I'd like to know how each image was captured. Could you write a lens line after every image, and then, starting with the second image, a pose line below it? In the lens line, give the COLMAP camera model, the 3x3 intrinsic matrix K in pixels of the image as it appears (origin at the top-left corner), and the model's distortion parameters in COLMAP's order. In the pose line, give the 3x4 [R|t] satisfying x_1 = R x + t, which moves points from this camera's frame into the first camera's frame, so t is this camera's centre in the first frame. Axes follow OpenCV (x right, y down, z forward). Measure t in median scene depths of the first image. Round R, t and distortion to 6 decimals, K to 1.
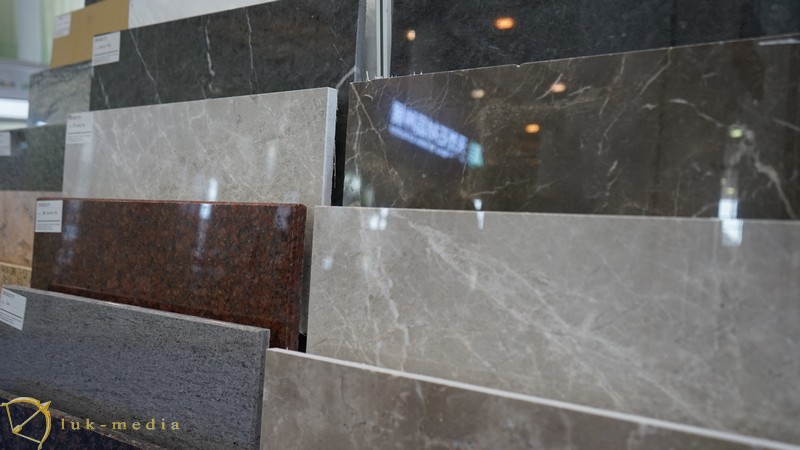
lens RADIAL K [[747.5, 0, 400.2], [0, 747.5, 222.9], [0, 0, 1]] dist [0.000515, 0.000000]
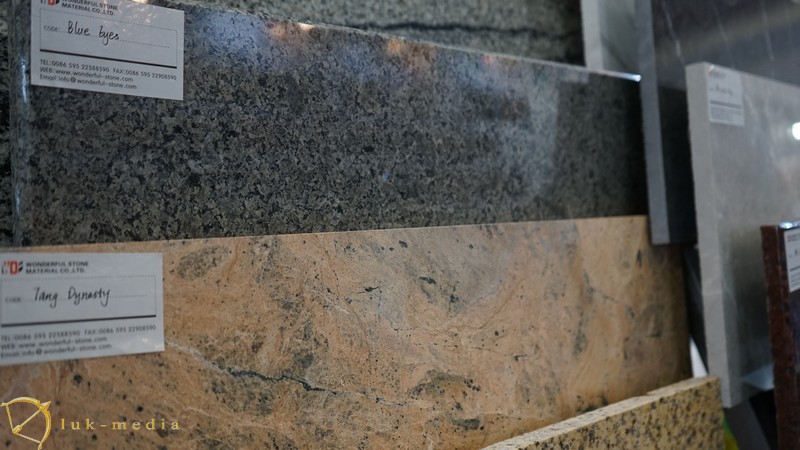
lens RADIAL K [[747.5, 0, 395.4], [0, 747.5, 226.6], [0, 0, 1]] dist [0.000515, 0.000000]
pose [[0.143063, -0.057218, 0.988058, -1.152619], [0.058851, 0.997053, 0.049218, -0.083451], [-0.987962, 0.051107, 0.146008, 1.330063]]
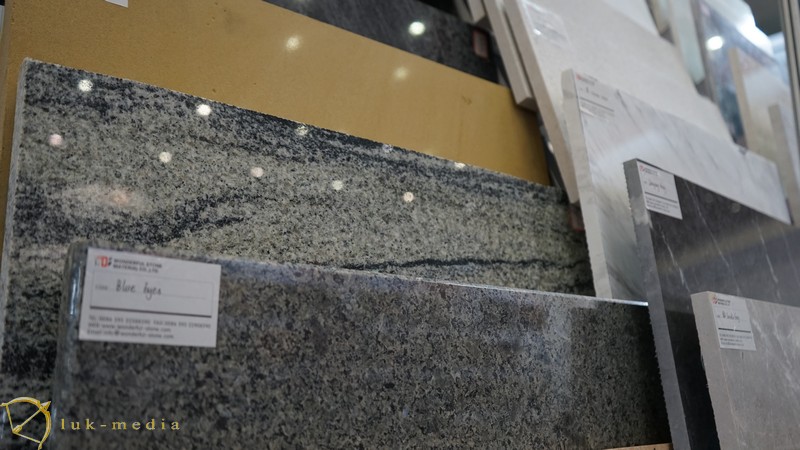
lens RADIAL K [[747.5, 0, 396.1], [0, 747.5, 226.8], [0, 0, 1]] dist [0.000515, 0.000000]
pose [[0.166326, 0.210771, 0.963282, -1.177523], [0.070685, 0.971827, -0.224845, -0.100637], [-0.983534, 0.105487, 0.146742, 1.326039]]
